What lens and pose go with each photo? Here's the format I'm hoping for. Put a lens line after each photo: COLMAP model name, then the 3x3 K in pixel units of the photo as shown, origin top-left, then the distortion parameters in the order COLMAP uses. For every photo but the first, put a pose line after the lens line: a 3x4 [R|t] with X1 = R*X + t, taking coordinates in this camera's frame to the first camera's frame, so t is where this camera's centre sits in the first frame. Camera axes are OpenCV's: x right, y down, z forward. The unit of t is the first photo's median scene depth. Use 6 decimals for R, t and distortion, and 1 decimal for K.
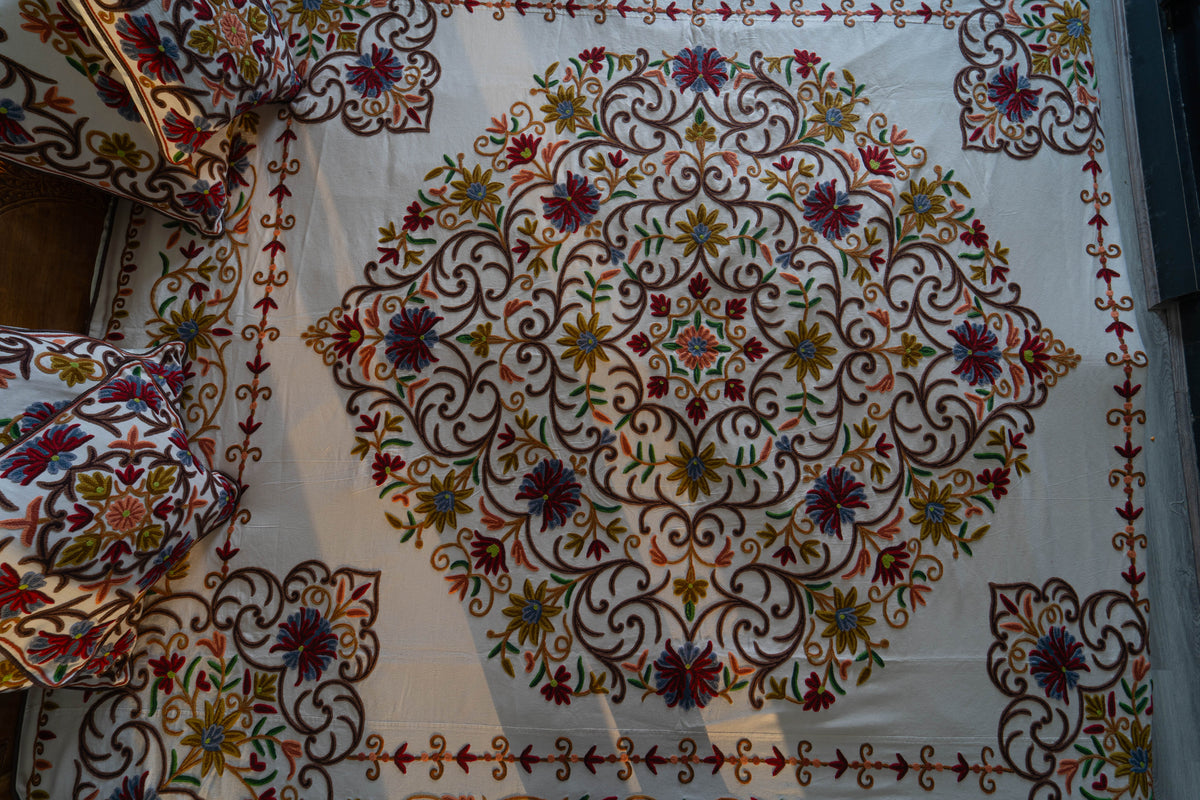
lens RADIAL K [[483.5, 0, 597.2], [0, 483.5, 395.8], [0, 0, 1]] dist [0.004911, -0.002367]
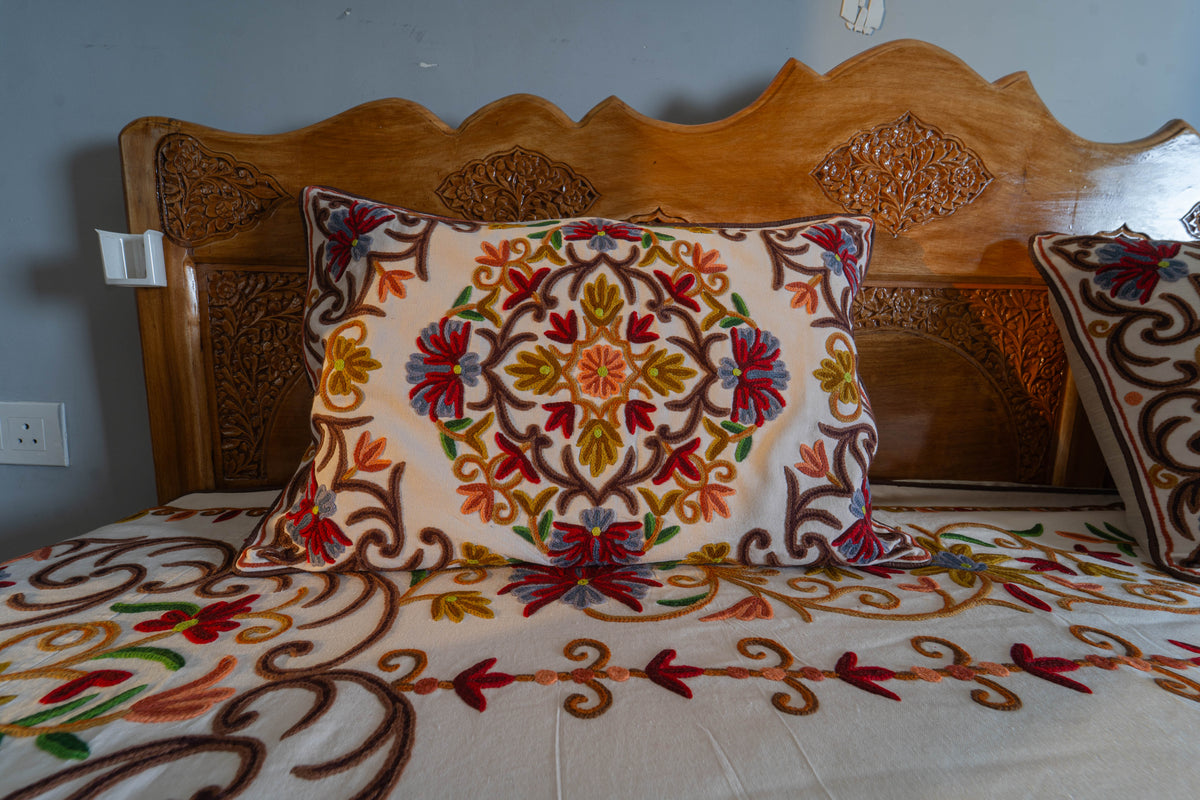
lens RADIAL K [[483.5, 0, 607.1], [0, 483.5, 398.7], [0, 0, 1]] dist [0.004911, -0.002367]
pose [[0.117681, 0.102234, -0.987775, -0.425260], [-0.987396, 0.118053, -0.105418, 0.233099], [0.105833, 0.987731, 0.114838, 0.738046]]
